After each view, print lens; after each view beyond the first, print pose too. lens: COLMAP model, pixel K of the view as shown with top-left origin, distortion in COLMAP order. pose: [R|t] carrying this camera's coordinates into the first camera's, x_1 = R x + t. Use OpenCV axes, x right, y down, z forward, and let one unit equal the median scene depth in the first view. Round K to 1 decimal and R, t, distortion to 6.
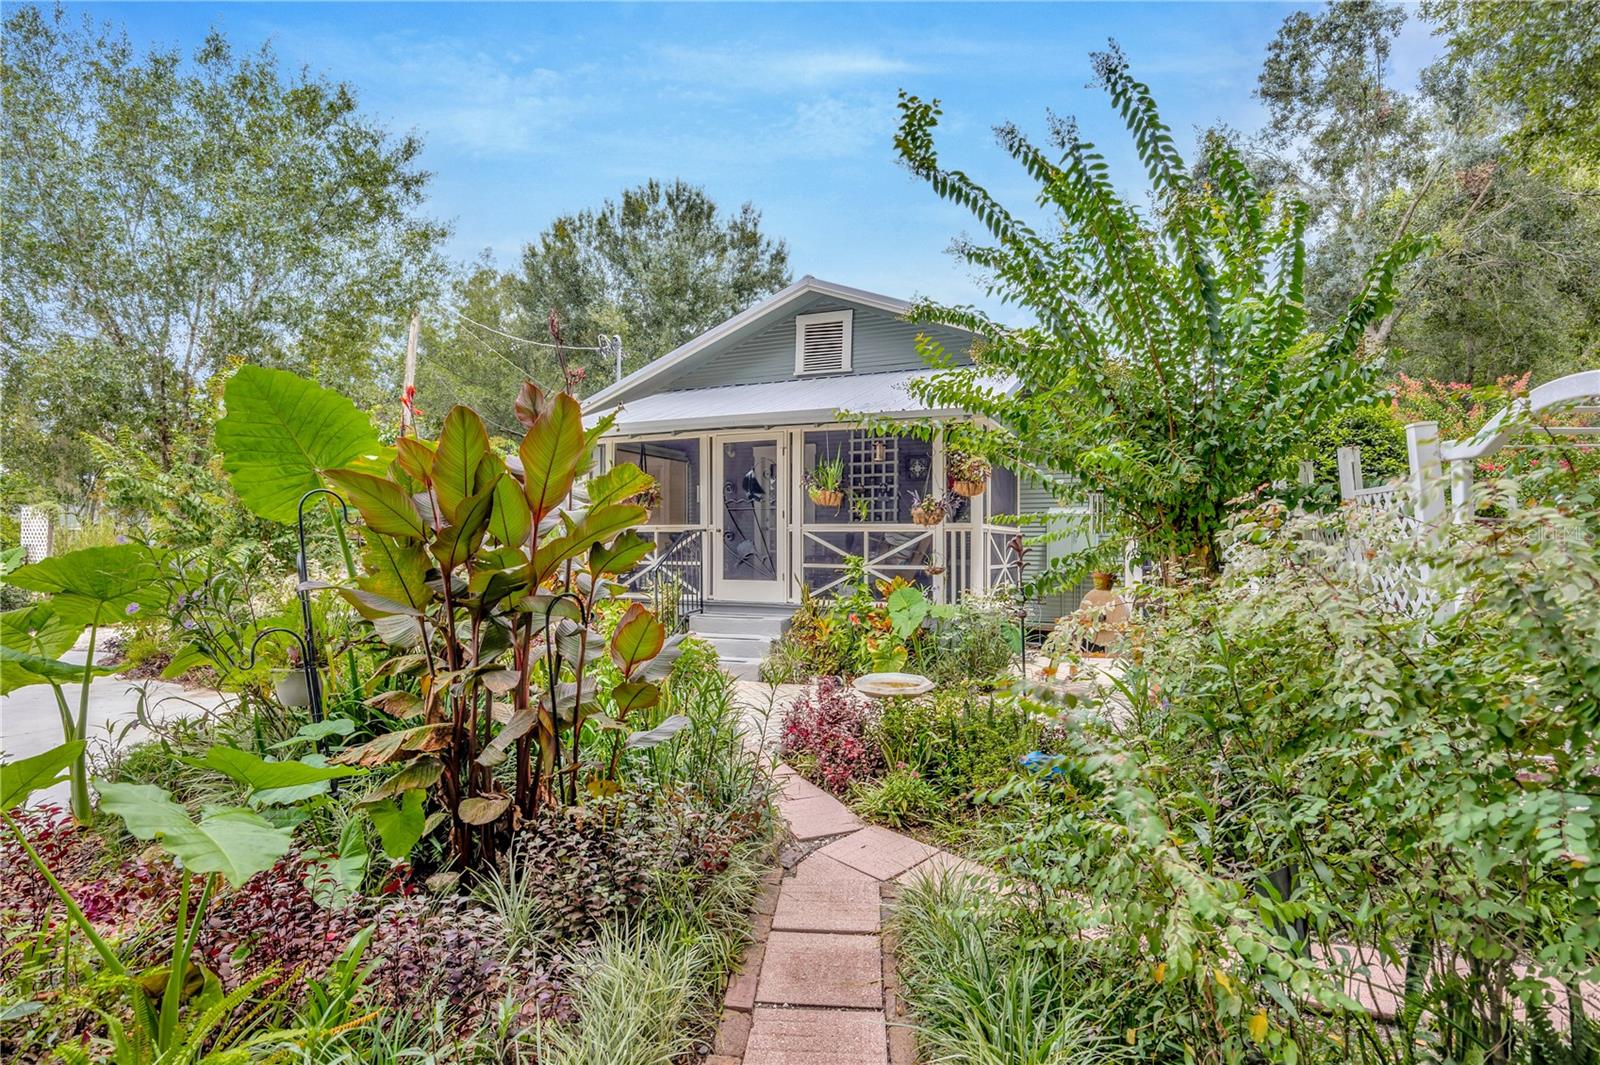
lens RADIAL K [[815.3, 0, 815.6], [0, 815.3, 534.9], [0, 0, 1]] dist [-0.002293, -0.000152]
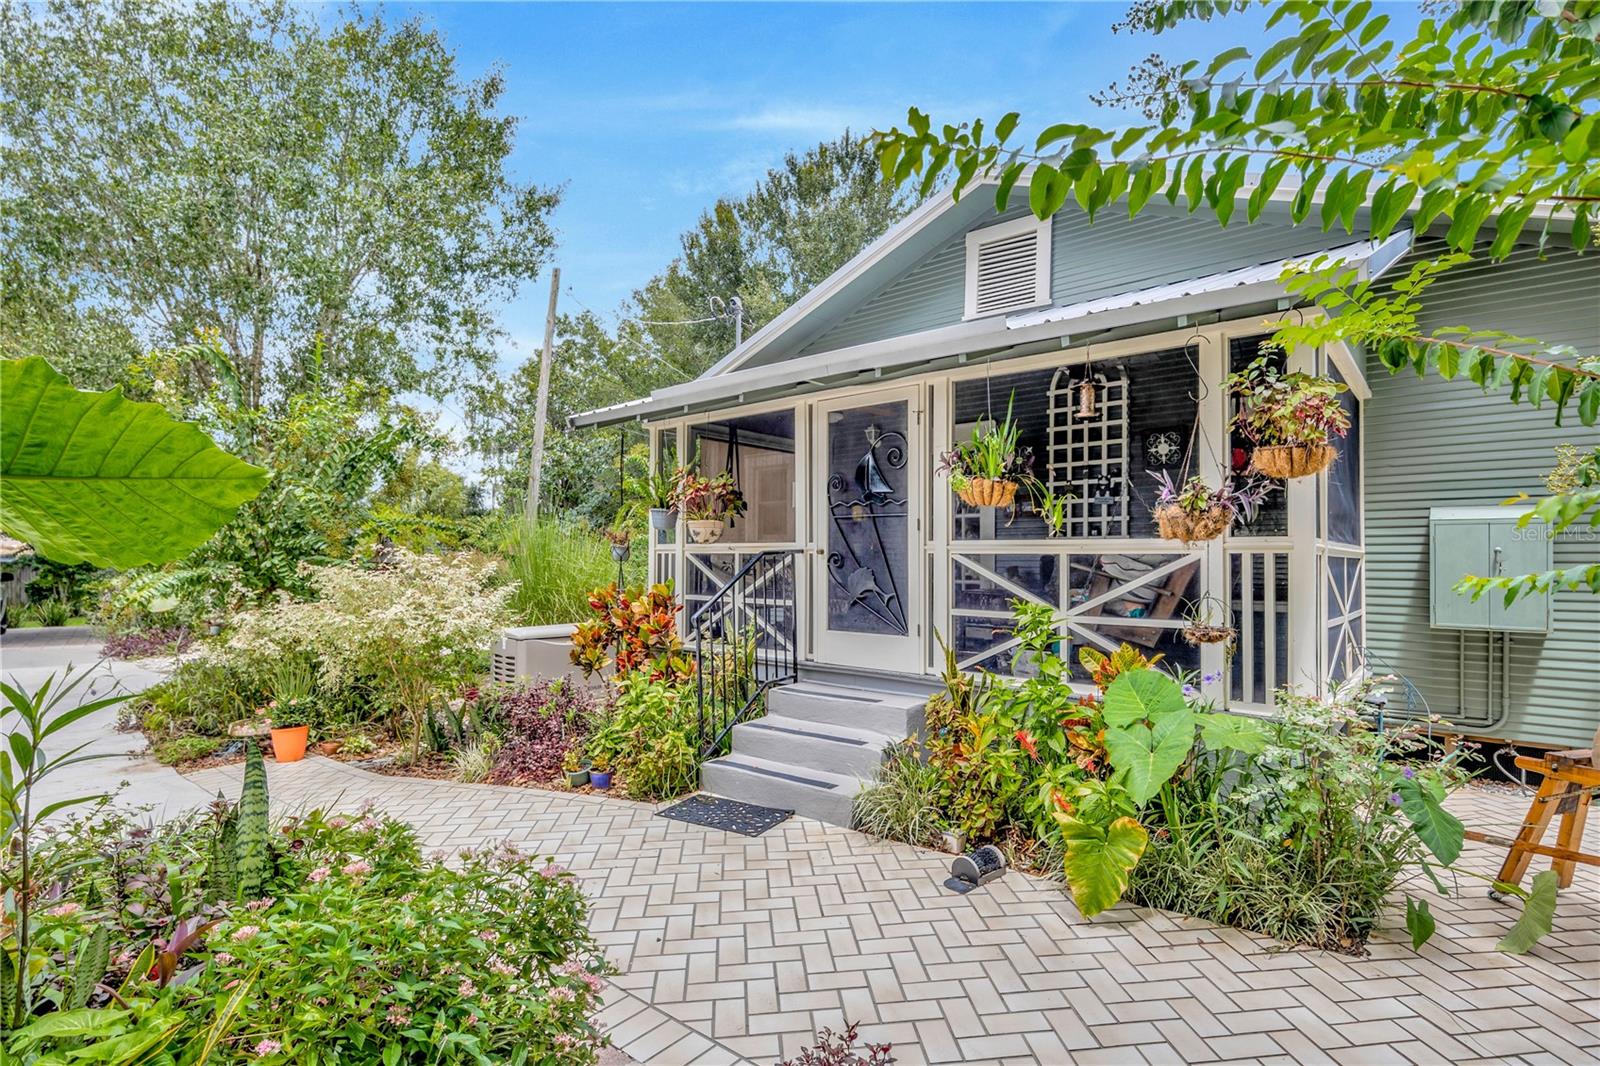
lens RADIAL K [[808.8, 0, 796.5], [0, 808.8, 542.7], [0, 0, 1]] dist [-0.003038, -0.000014]
pose [[0.956813, -0.003681, -0.290681, 0.046926], [-0.000429, 0.999901, -0.014073, -0.003652], [0.290704, 0.013590, 0.956716, 0.422686]]
